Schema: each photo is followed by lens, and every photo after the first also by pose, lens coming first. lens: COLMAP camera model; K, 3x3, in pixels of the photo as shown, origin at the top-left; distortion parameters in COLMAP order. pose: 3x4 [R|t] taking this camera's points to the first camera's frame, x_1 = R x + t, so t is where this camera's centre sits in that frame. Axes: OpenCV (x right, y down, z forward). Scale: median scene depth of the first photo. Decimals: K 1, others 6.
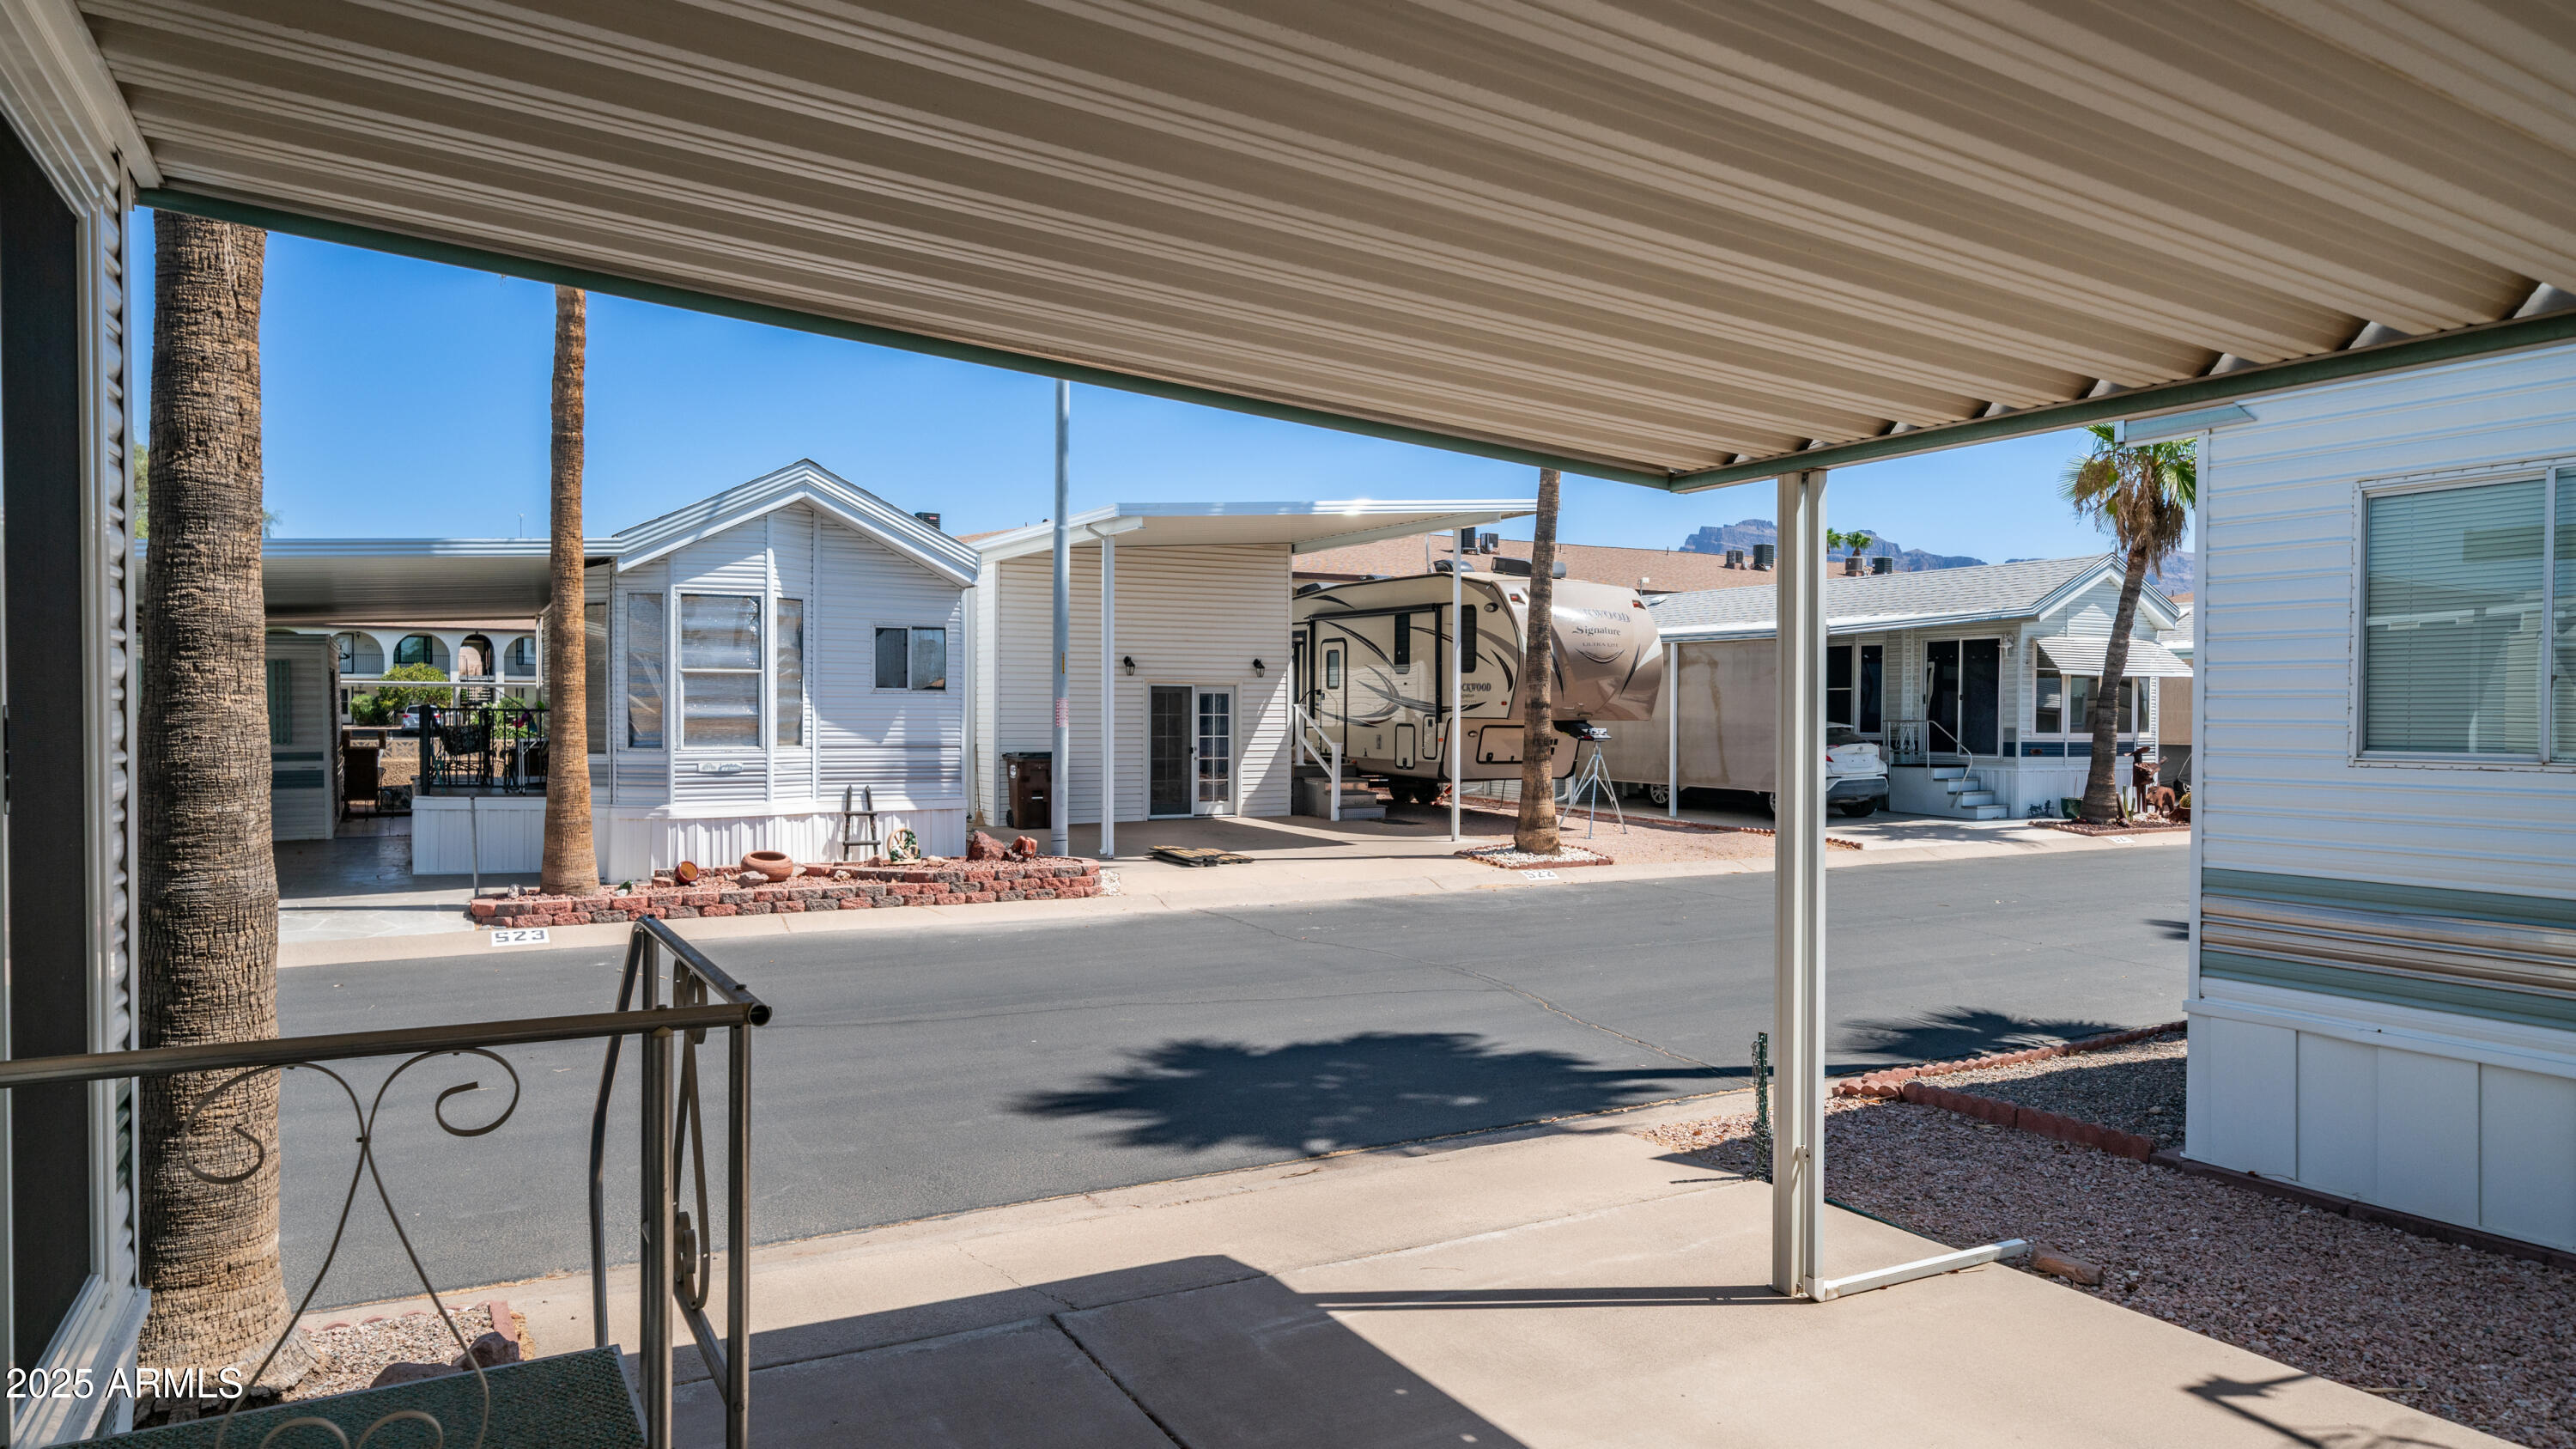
lens RADIAL K [[1586.9, 0, 1288.0], [0, 1586.9, 724.5], [0, 0, 1]] dist [0.003396, 0.000206]
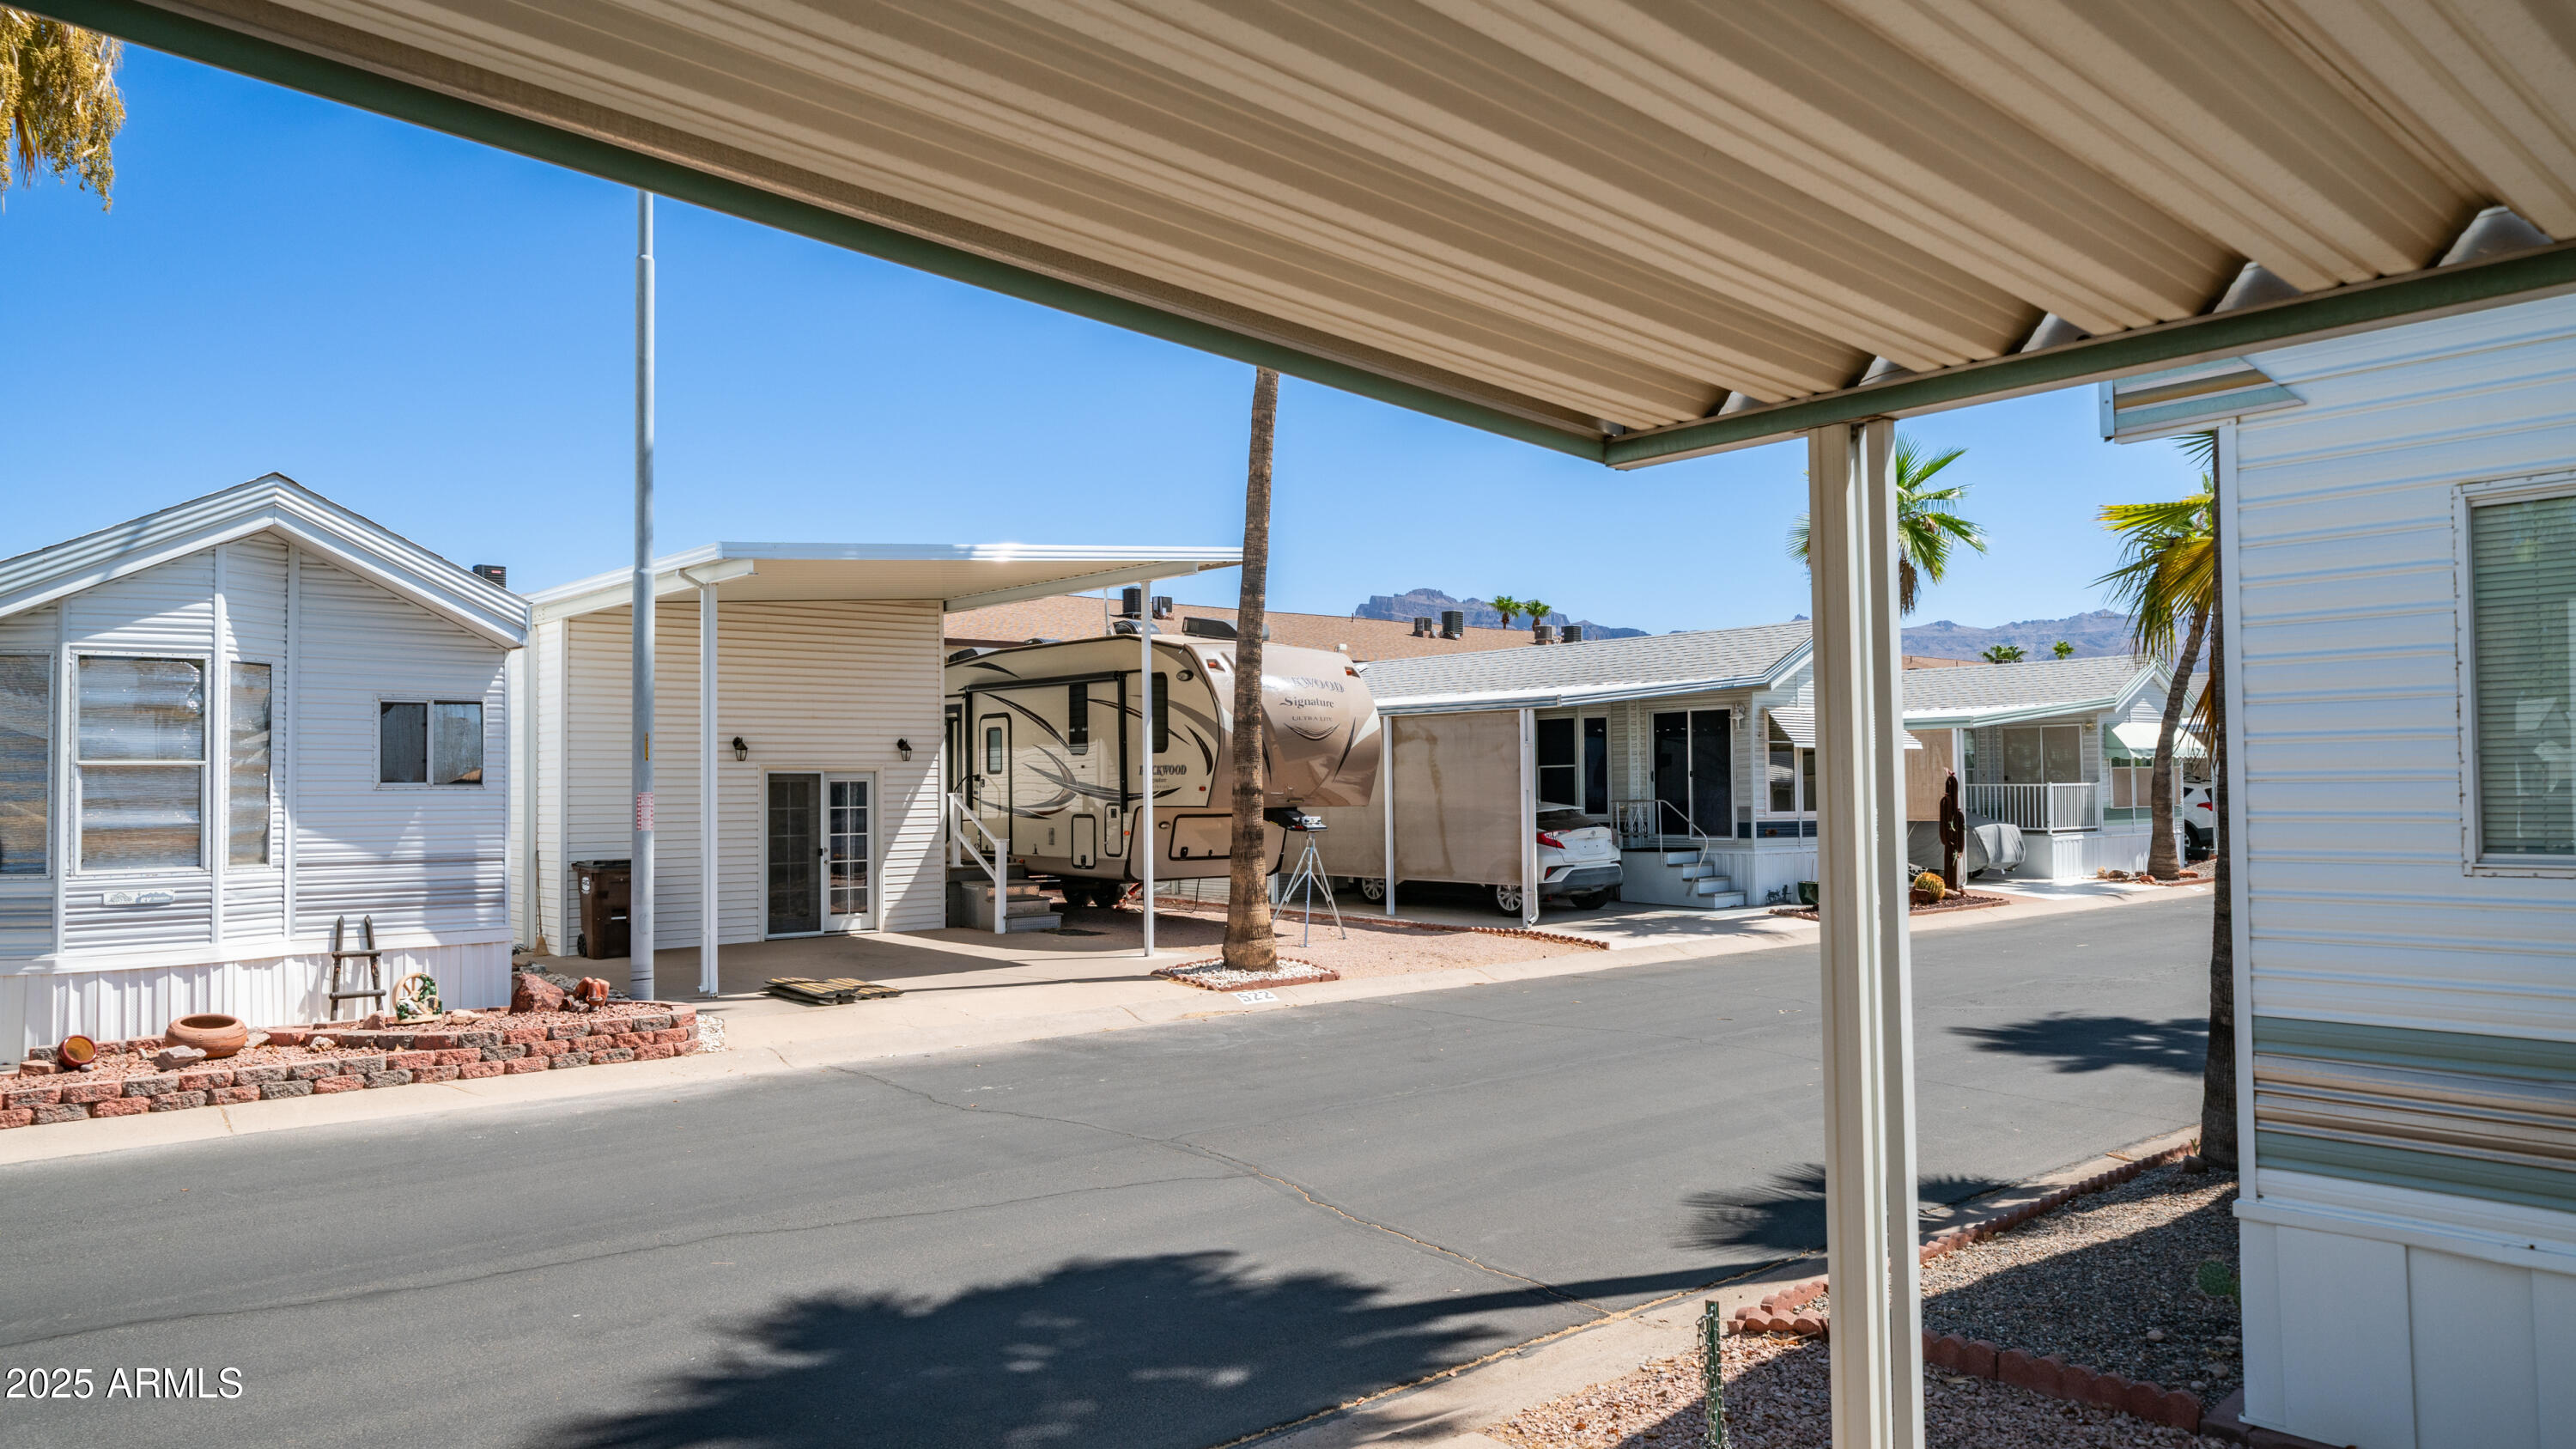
lens RADIAL K [[1696.9, 0, 1261.6], [0, 1696.9, 737.0], [0, 0, 1]] dist [0.002865, -0.000486]
pose [[0.981453, -0.008997, 0.191490, -0.005604], [0.016835, 0.999084, -0.039346, -0.004995], [-0.190960, 0.041840, 0.980706, 0.111651]]
